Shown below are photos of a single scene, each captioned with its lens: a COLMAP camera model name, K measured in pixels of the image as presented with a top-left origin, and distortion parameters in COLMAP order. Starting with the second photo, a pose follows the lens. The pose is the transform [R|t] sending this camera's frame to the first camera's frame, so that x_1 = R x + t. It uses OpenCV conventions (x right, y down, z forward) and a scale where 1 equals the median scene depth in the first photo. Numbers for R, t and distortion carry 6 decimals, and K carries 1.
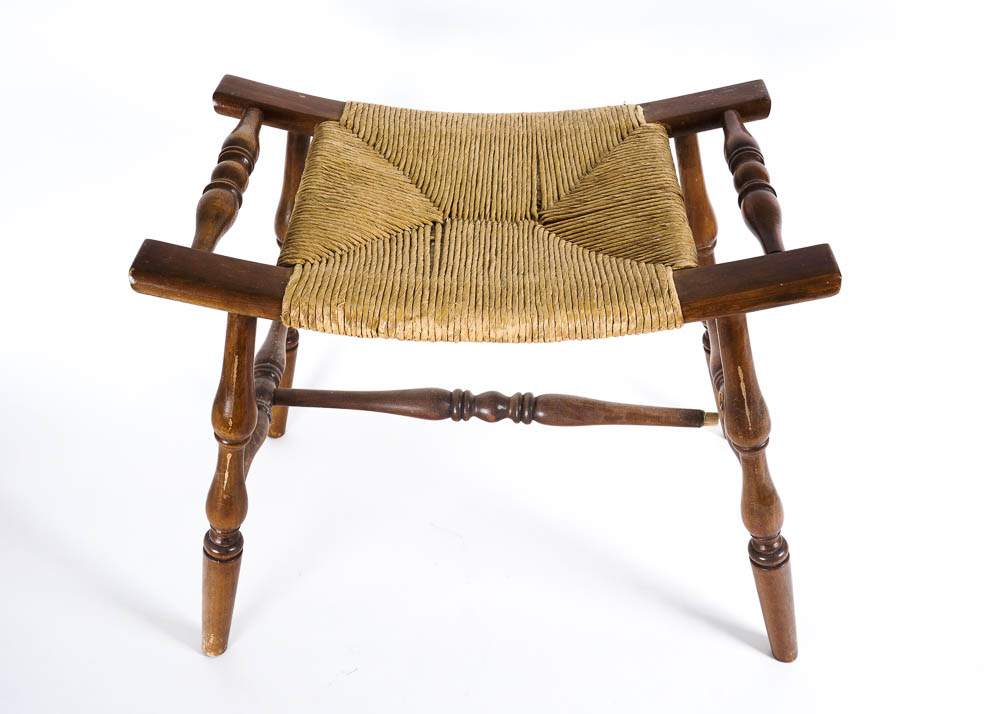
lens RADIAL K [[1088.7, 0, 489.5], [0, 1088.7, 359.3], [0, 0, 1]] dist [-0.005451, 0.010099]
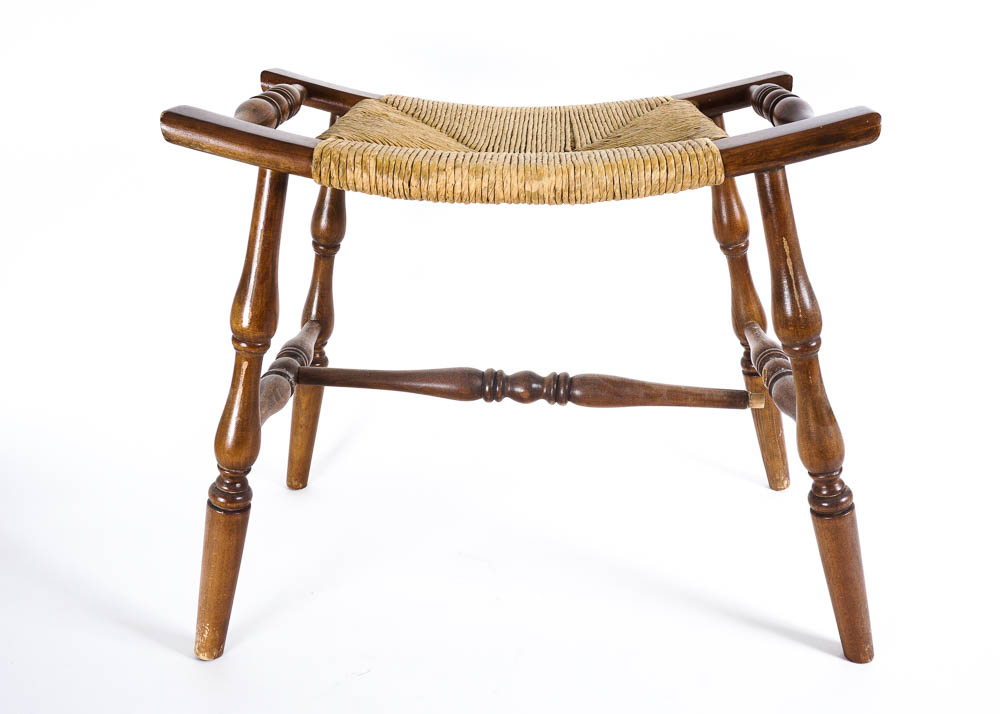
lens RADIAL K [[1040.1, 0, 523.8], [0, 1040.1, 355.4], [0, 0, 1]] dist [-0.000931, -0.010460]
pose [[0.999988, 0.003331, 0.003686, -0.003295], [-0.001933, 0.944333, -0.328987, 0.364735], [-0.004576, 0.328976, 0.944327, 0.149240]]
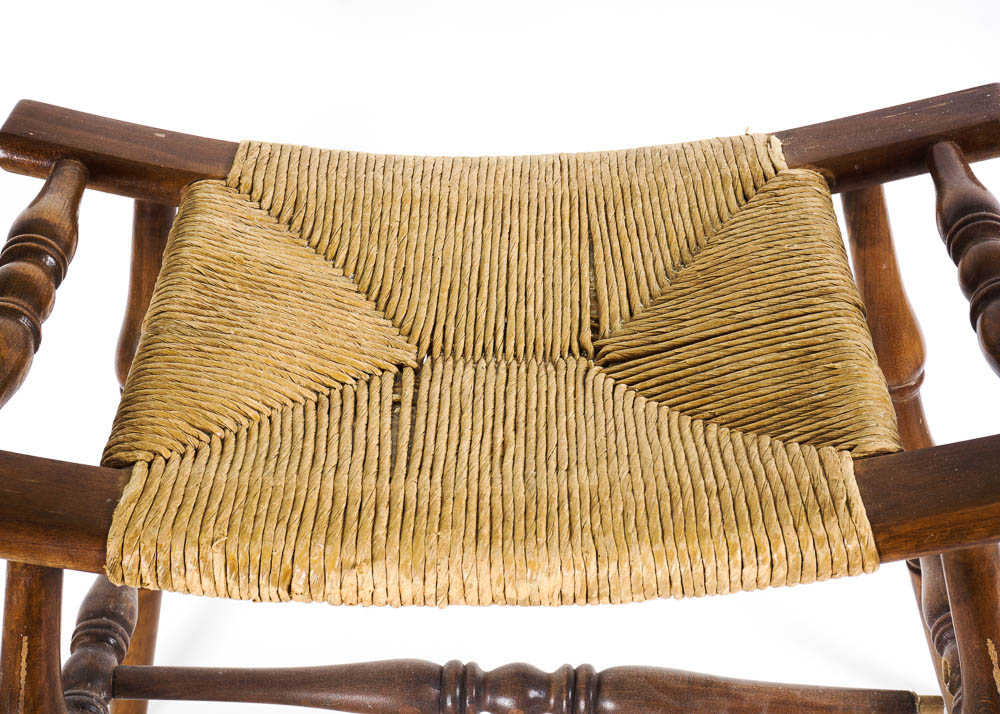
lens RADIAL K [[1800.8, 0, 483.0], [0, 1800.8, 358.5], [0, 0, 1]] dist [0.021677, 0.095850]
pose [[0.999504, -0.022925, -0.021601, 0.009278], [0.021031, 0.996230, -0.084159, -0.053298], [0.023449, 0.083663, 0.996218, 0.114048]]
